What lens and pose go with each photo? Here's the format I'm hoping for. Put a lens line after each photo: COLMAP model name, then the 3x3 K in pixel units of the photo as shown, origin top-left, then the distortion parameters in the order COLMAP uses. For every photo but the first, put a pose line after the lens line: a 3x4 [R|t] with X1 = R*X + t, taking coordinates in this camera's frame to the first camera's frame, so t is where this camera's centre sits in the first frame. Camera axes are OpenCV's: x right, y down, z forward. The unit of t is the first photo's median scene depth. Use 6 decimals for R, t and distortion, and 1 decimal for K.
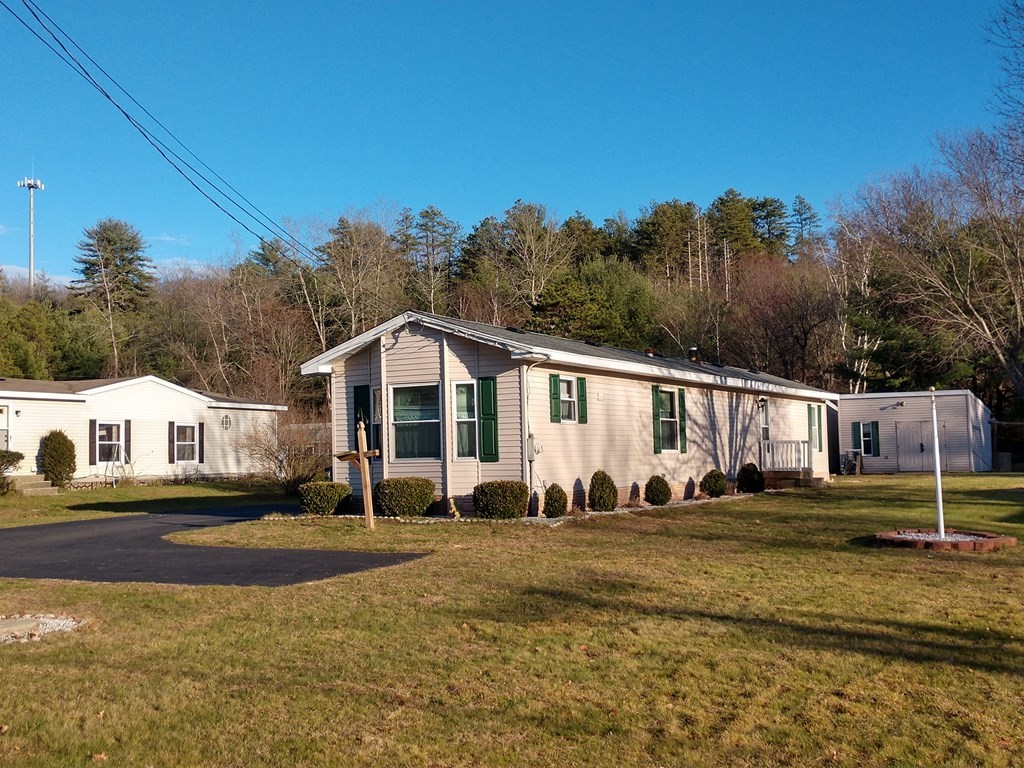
lens RADIAL K [[1235.0, 0, 512.0], [0, 1235.0, 384.0], [0, 0, 1]] dist [0.003161, 0.046610]
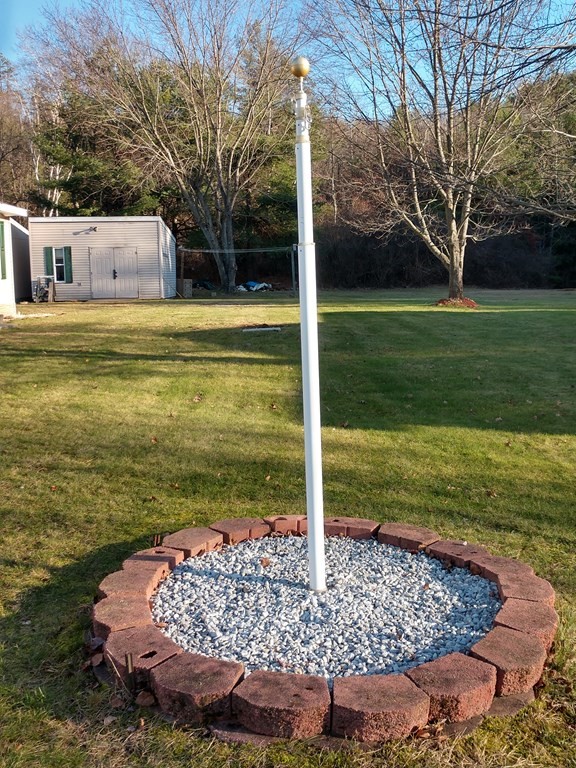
lens RADIAL K [[926.3, 0, 288.0], [0, 926.3, 384.0], [0, 0, 1]] dist [0.003161, 0.046610]
pose [[0.867901, -0.052563, 0.493948, 0.080613], [-0.032080, 0.986379, 0.161331, 0.013942], [-0.495700, -0.155865, 0.854393, 0.282279]]
